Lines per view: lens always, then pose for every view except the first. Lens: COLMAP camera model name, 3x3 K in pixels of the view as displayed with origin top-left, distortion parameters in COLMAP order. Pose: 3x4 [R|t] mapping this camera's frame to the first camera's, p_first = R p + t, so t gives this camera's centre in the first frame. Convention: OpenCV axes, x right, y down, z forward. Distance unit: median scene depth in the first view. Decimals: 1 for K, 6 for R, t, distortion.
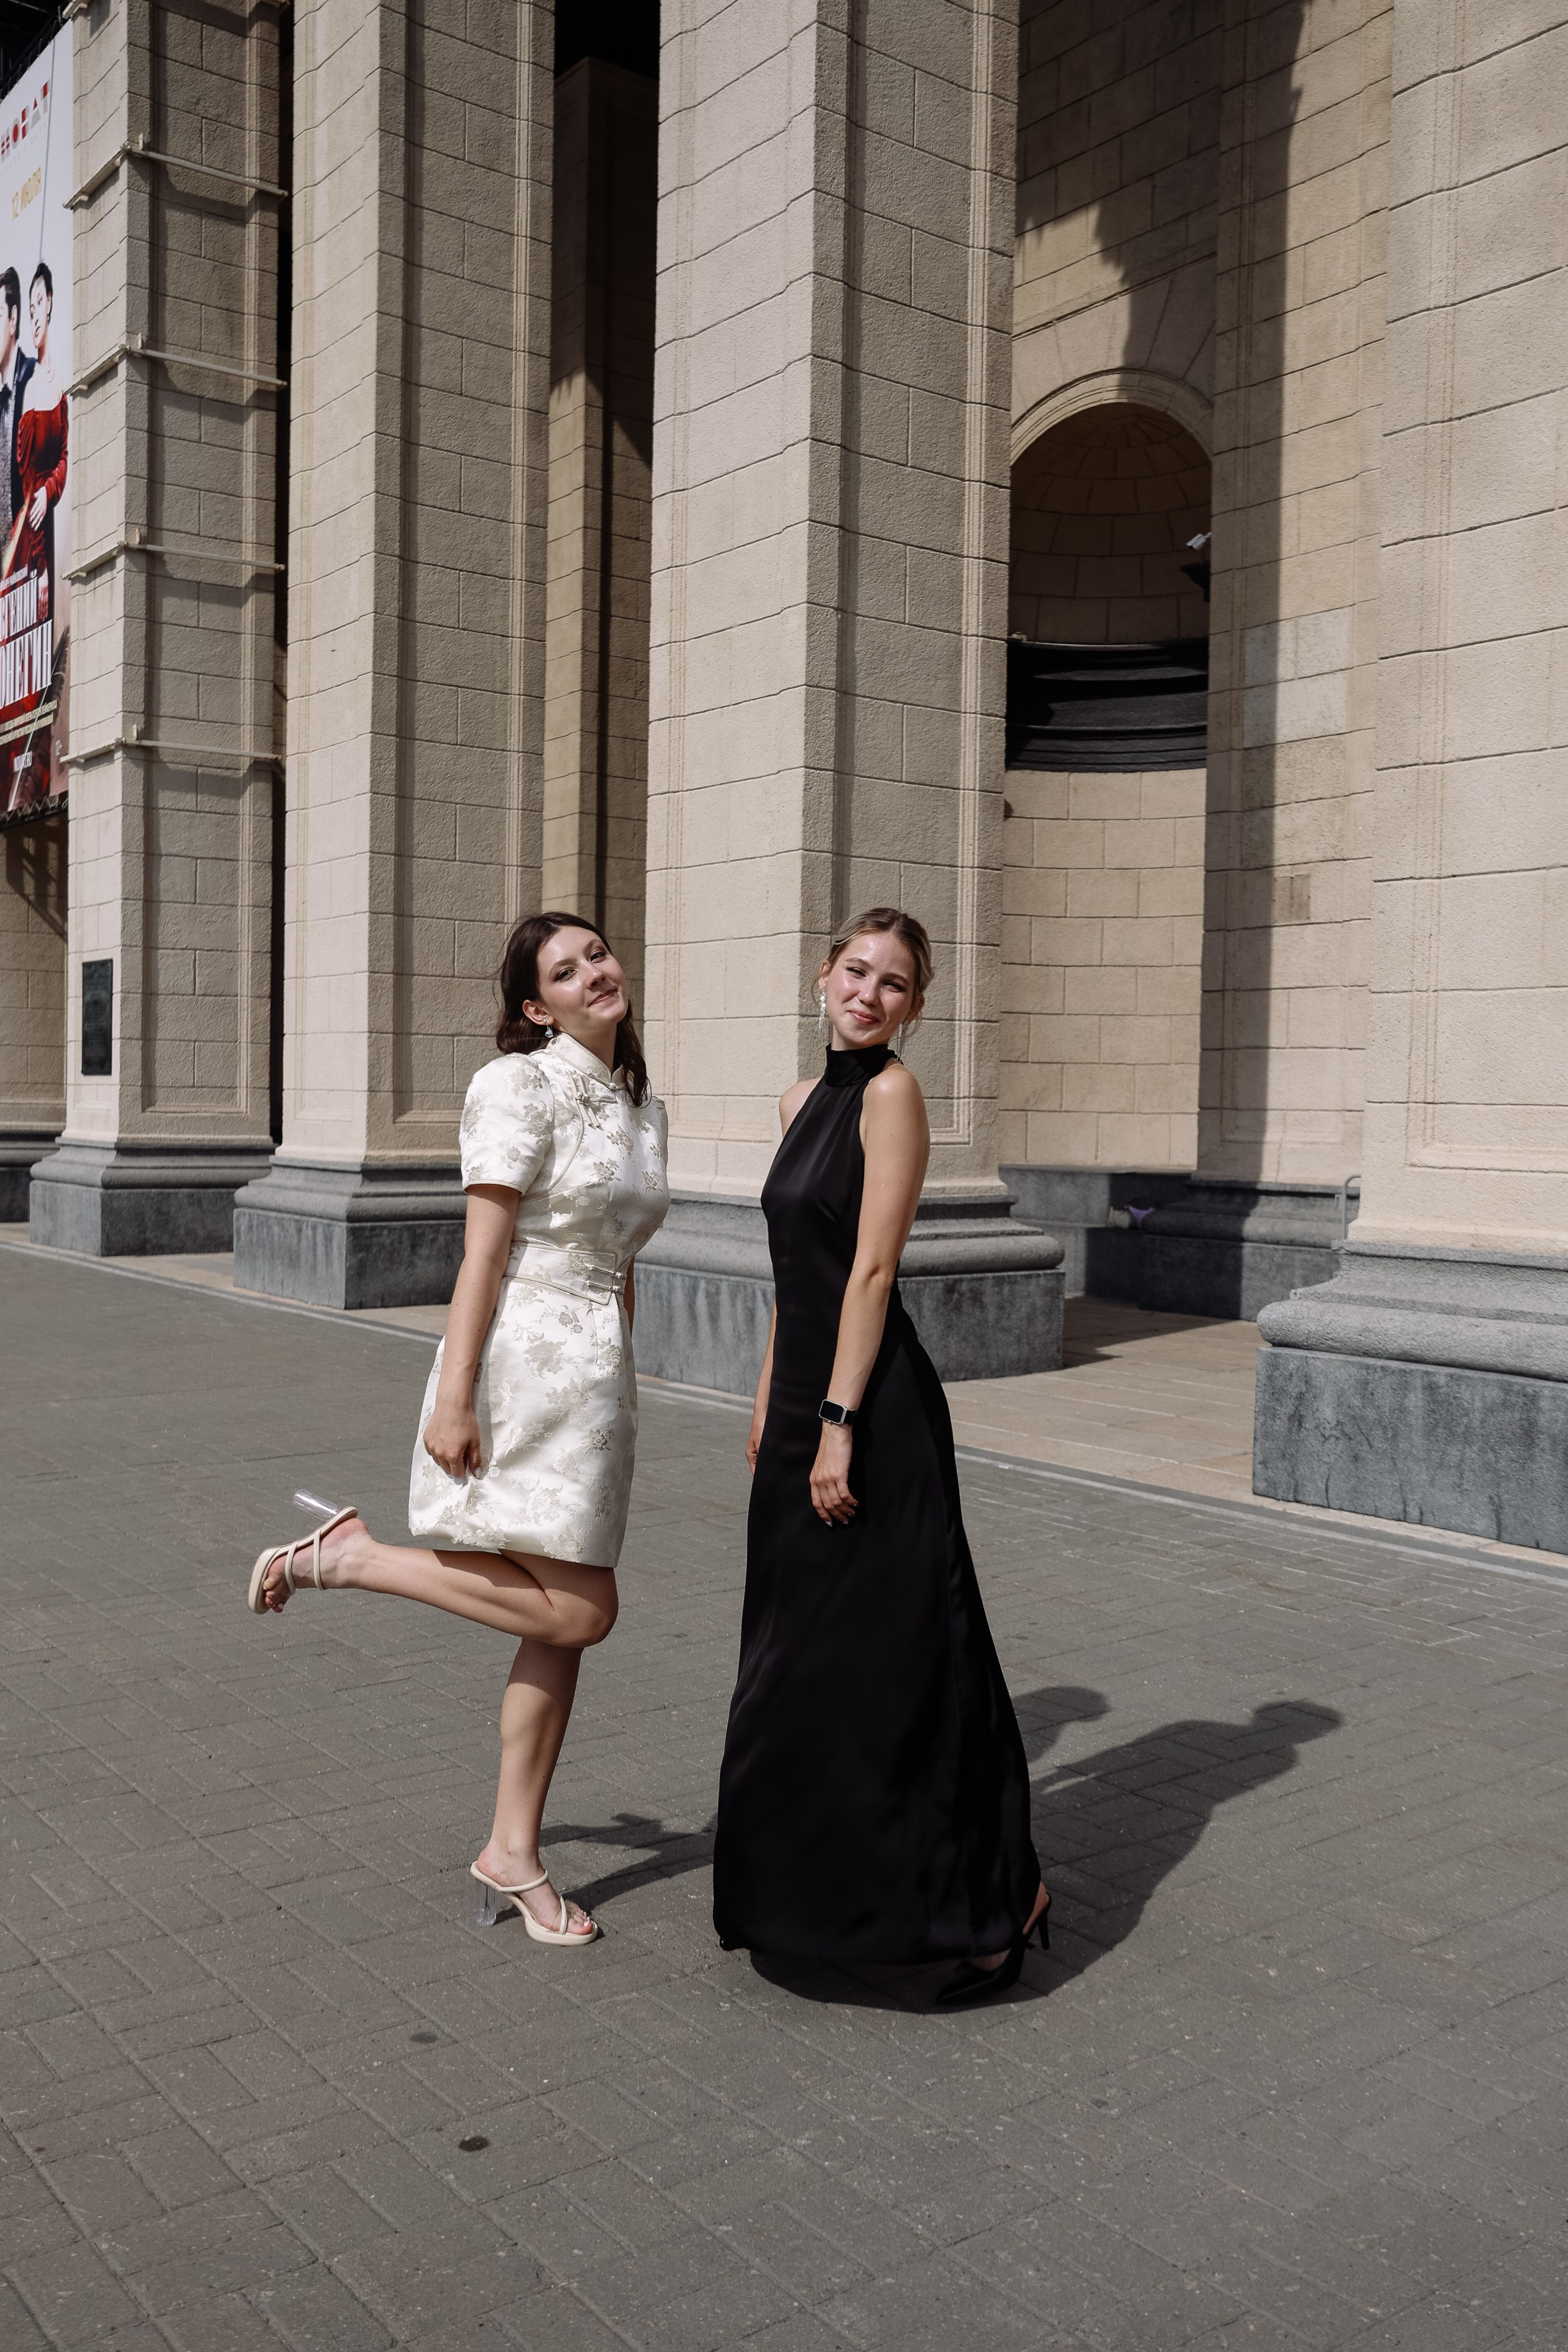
lens RADIAL K [[2087.6, 0, 777.7], [0, 2087.6, 1198.3], [0, 0, 1]] dist [-0.077702, 0.115998]
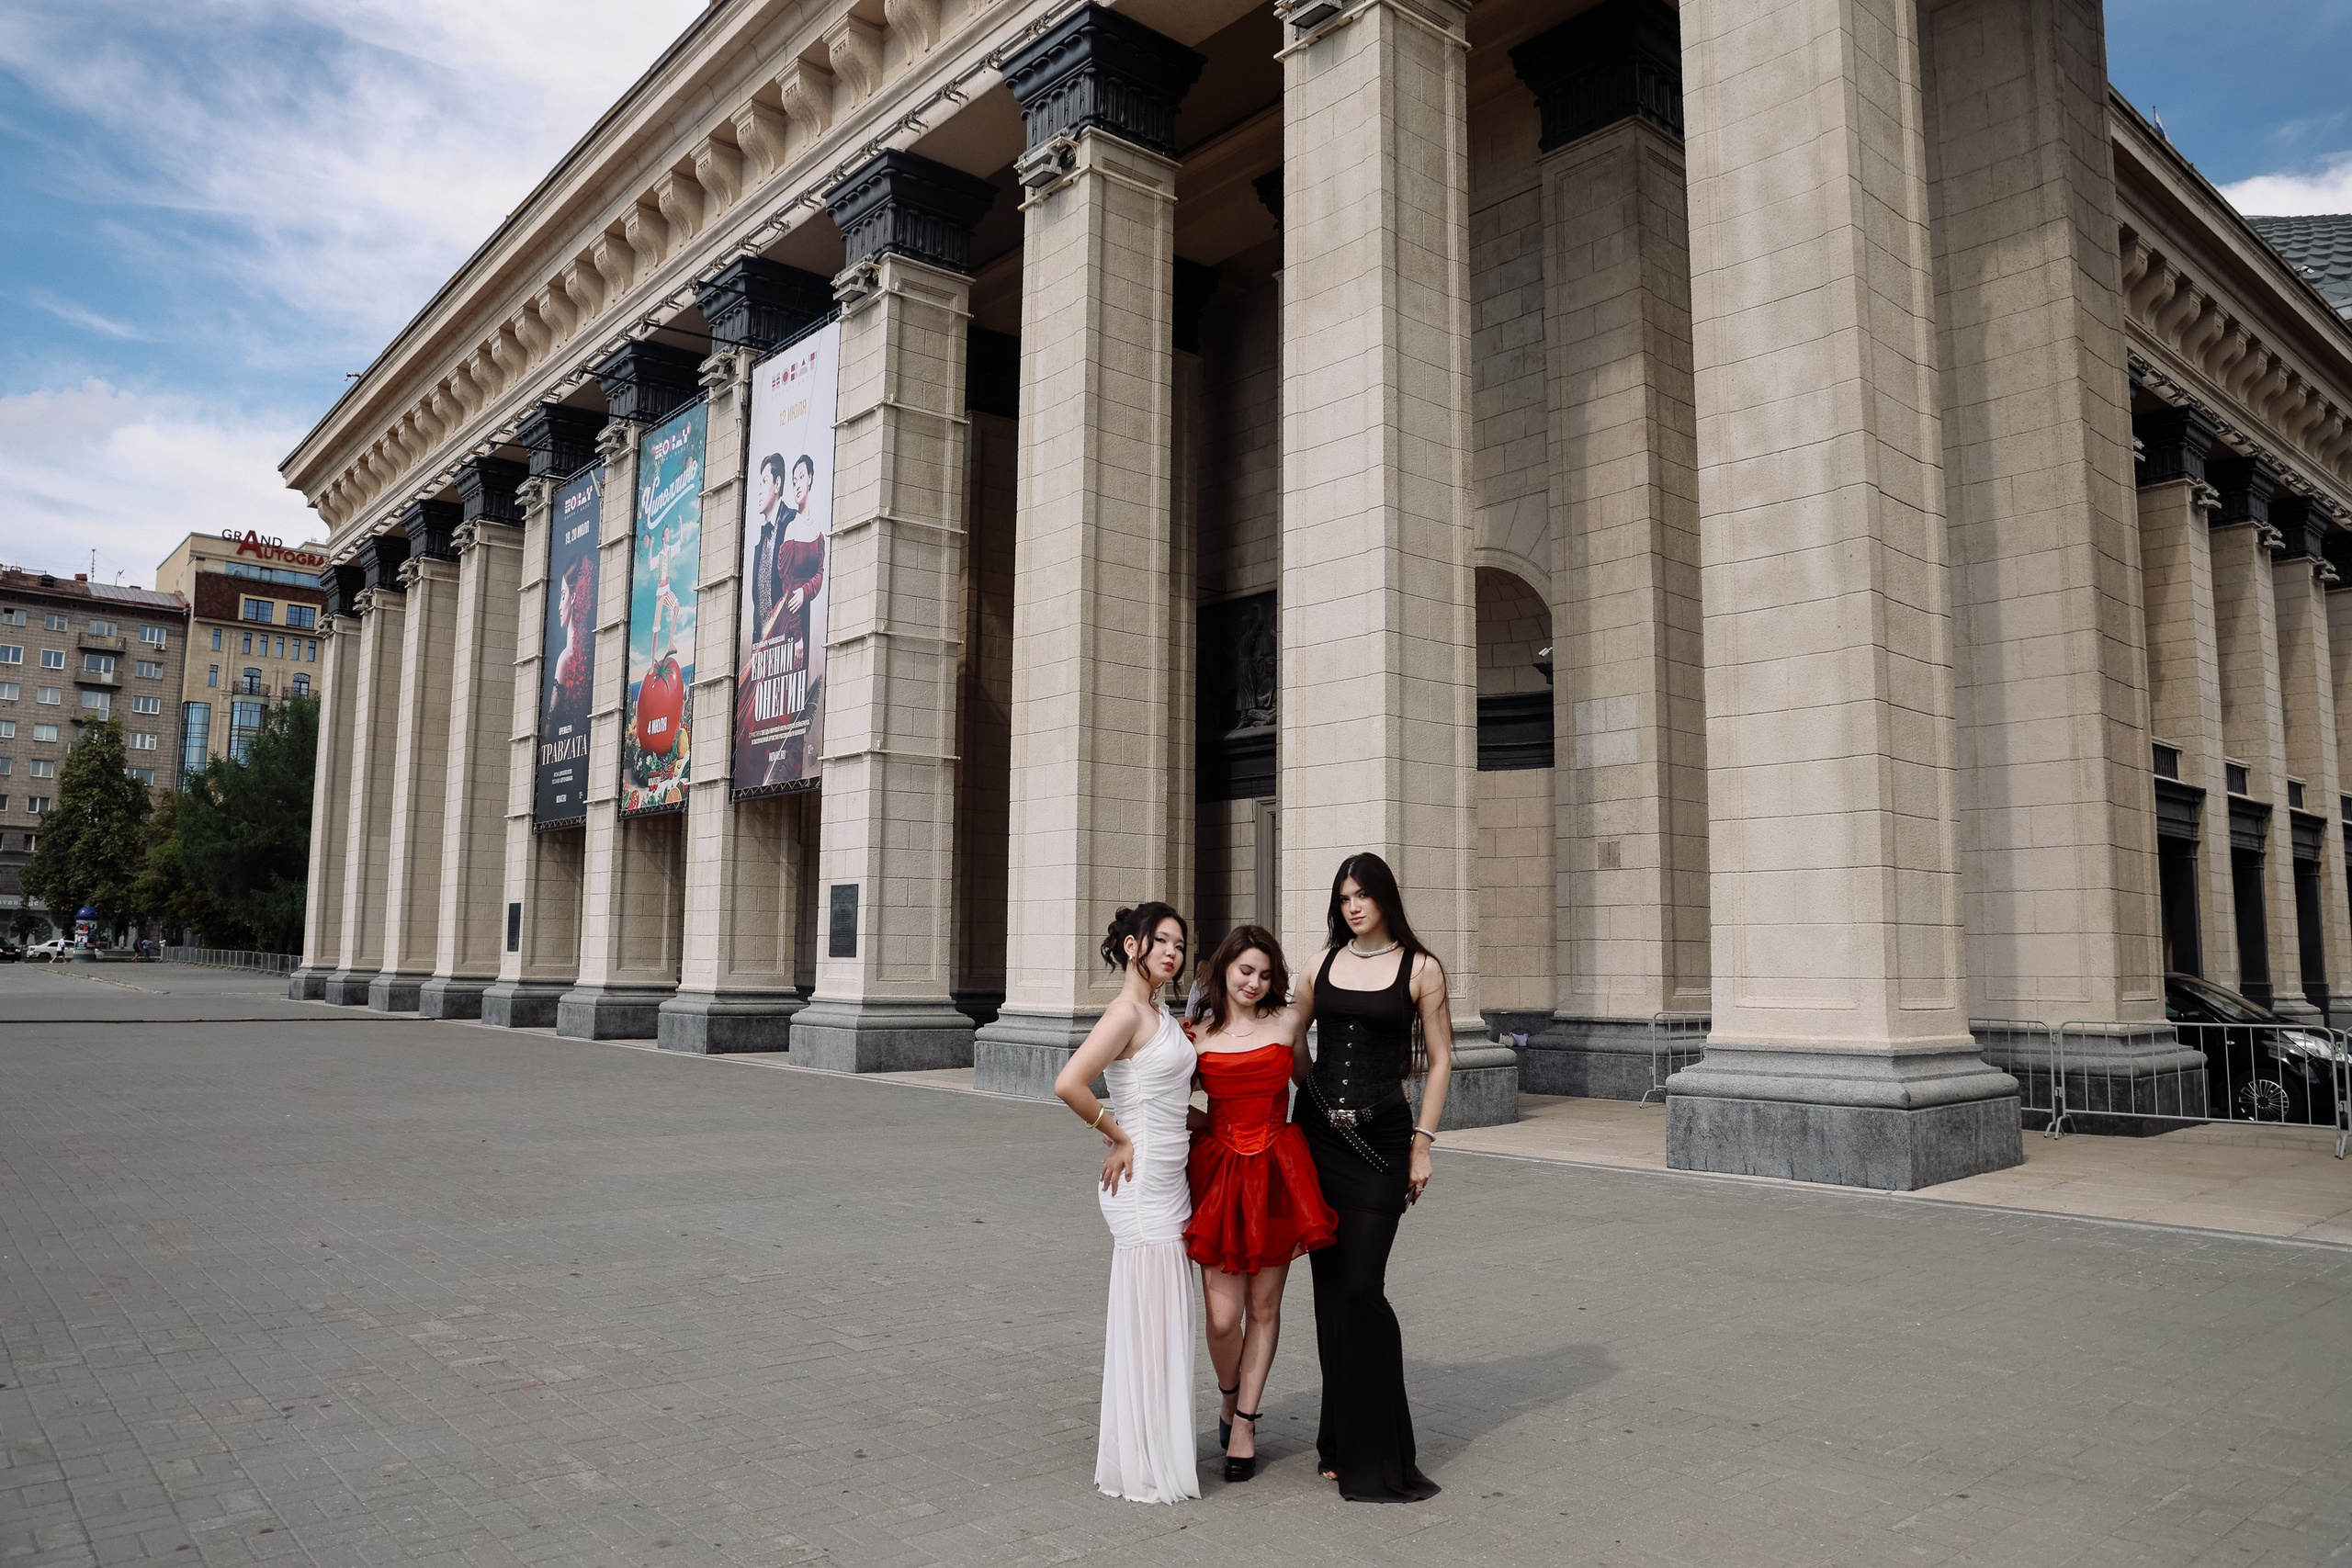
lens RADIAL K [[1625.3, 0, 1187.9], [0, 1625.3, 788.7], [0, 0, 1]] dist [-0.114008, 0.088534]
pose [[0.998033, -0.000605, 0.062686, -0.188826], [0.010091, 0.988465, -0.151111, 0.003041], [-0.061871, 0.151447, 0.986527, -0.325987]]
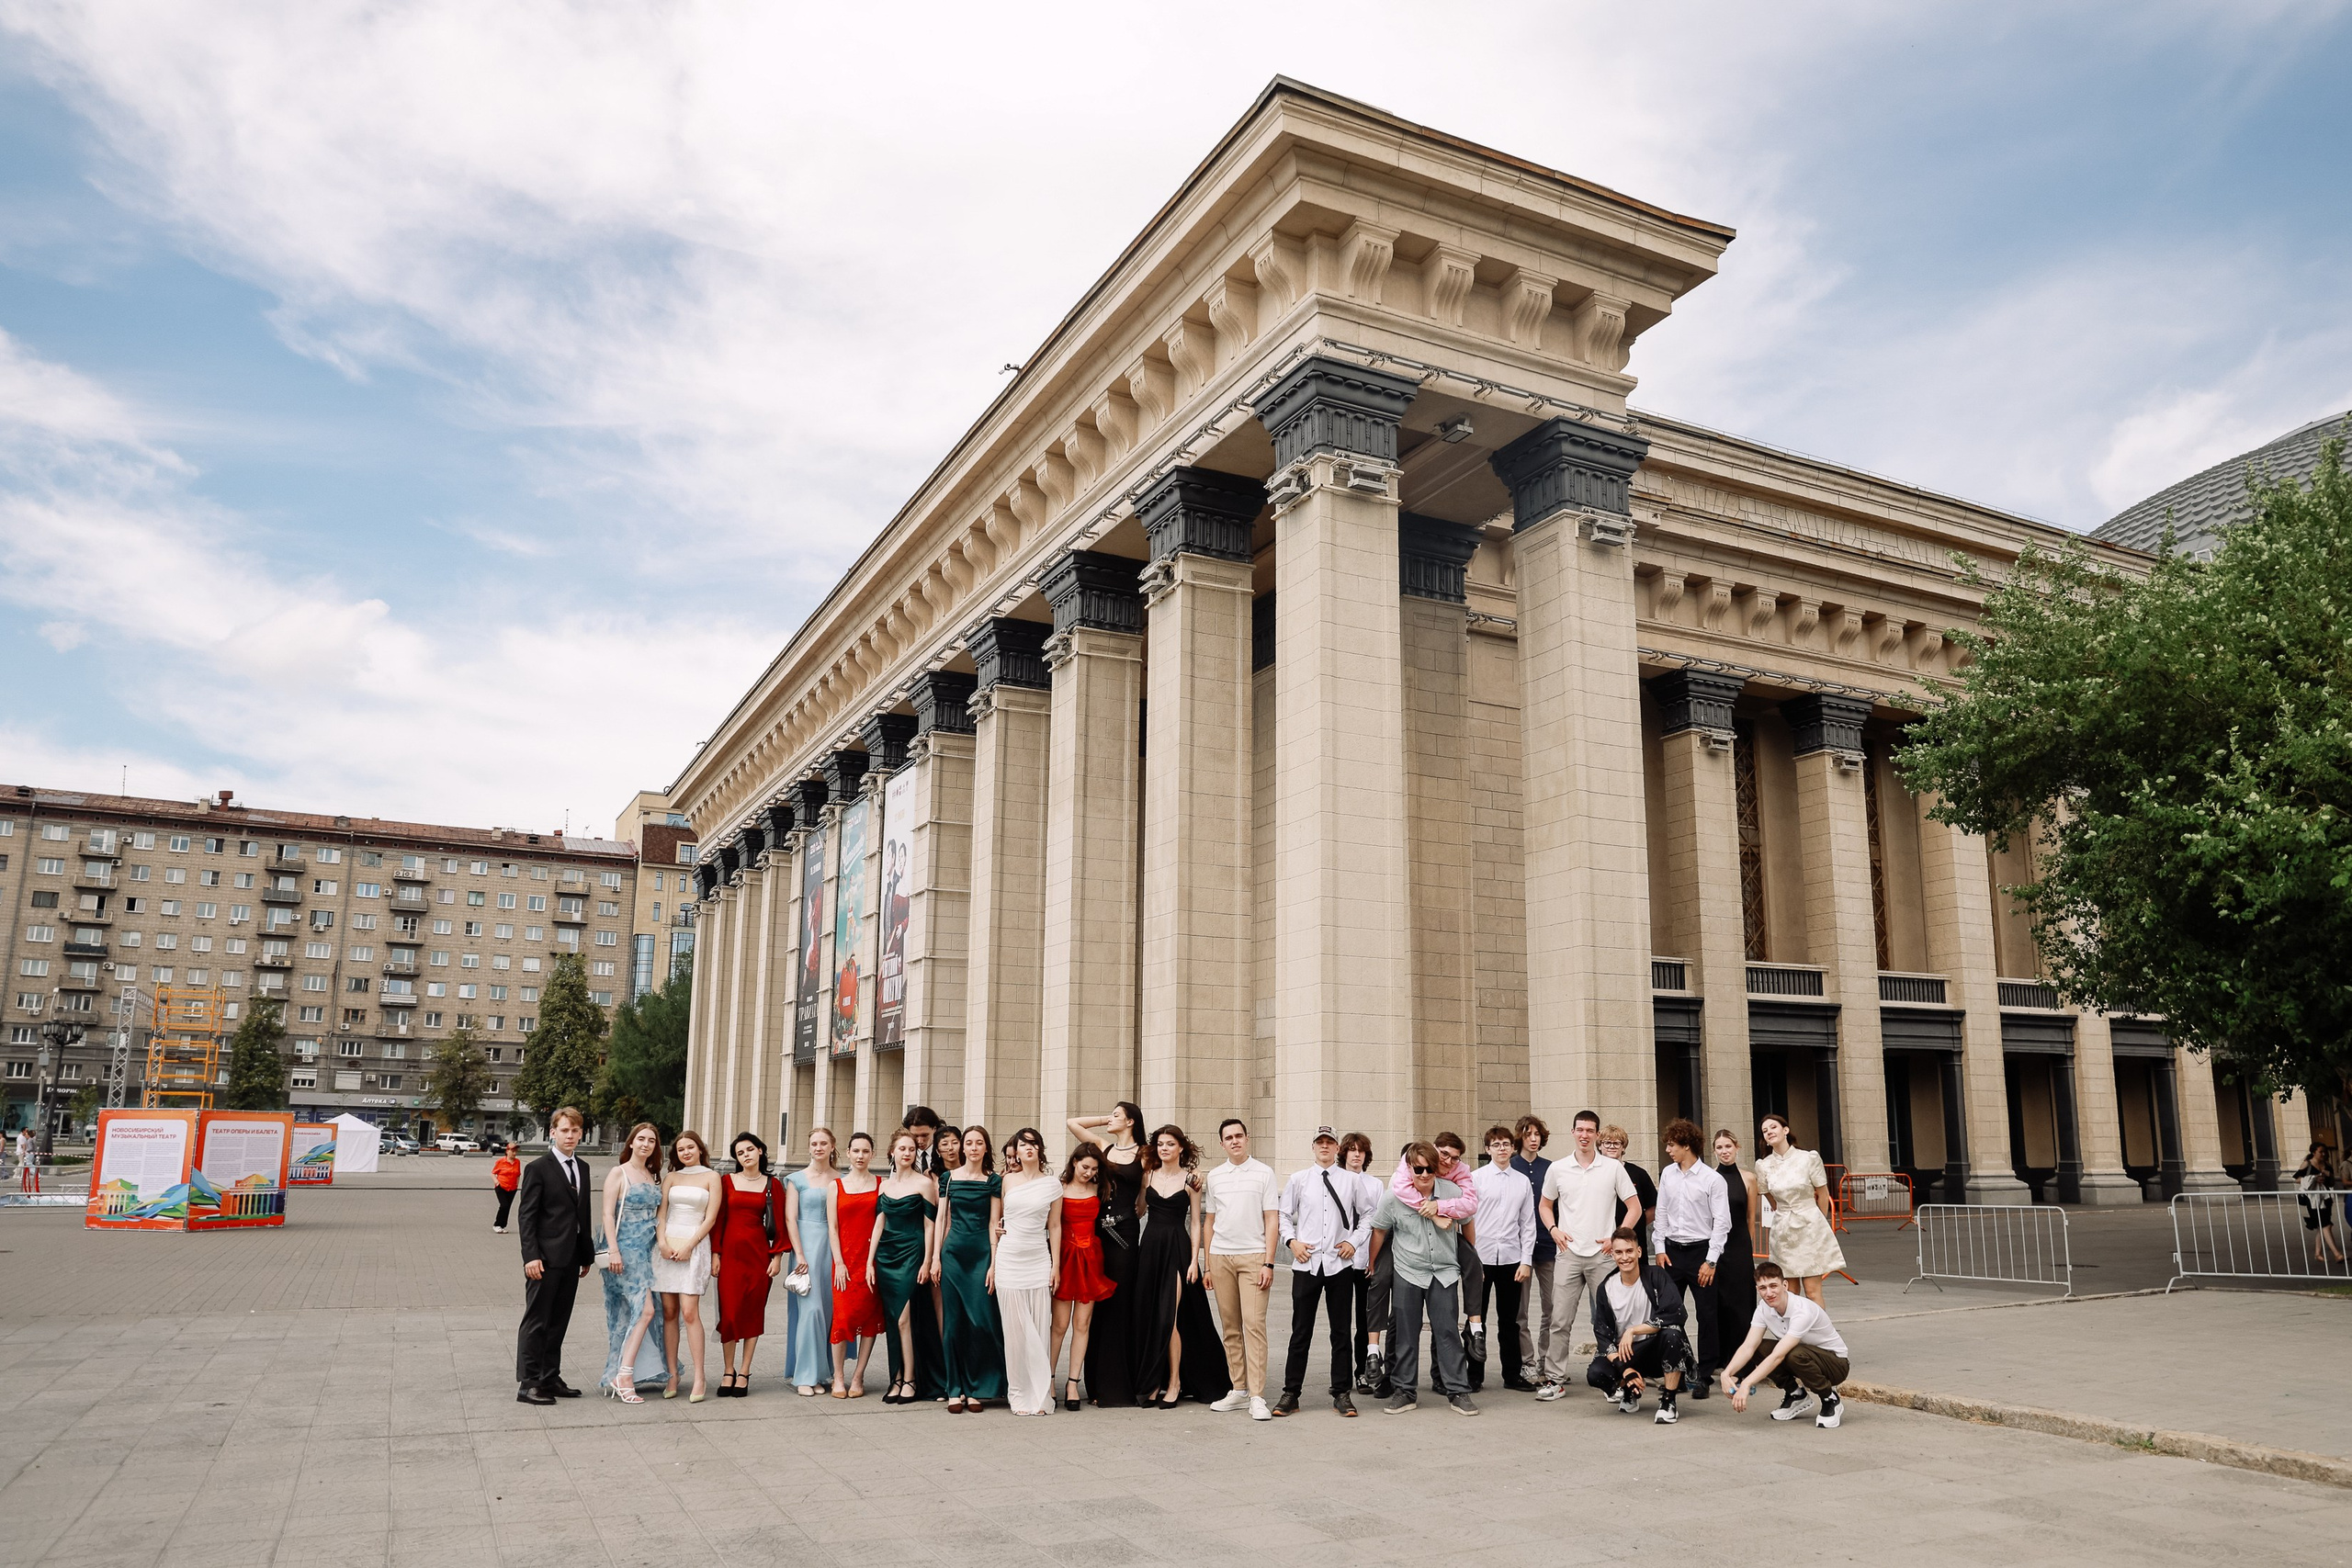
lens RADIAL K [[1689.0, 0, 1239.4], [0, 1689.0, 821.1], [0, 0, 1]] dist [-0.143014, 0.169528]
pose [[0.985028, -0.045134, -0.166379, 0.623902], [0.004029, 0.970883, -0.239522, 0.067892], [0.172345, 0.235265, 0.956529, -1.458740]]
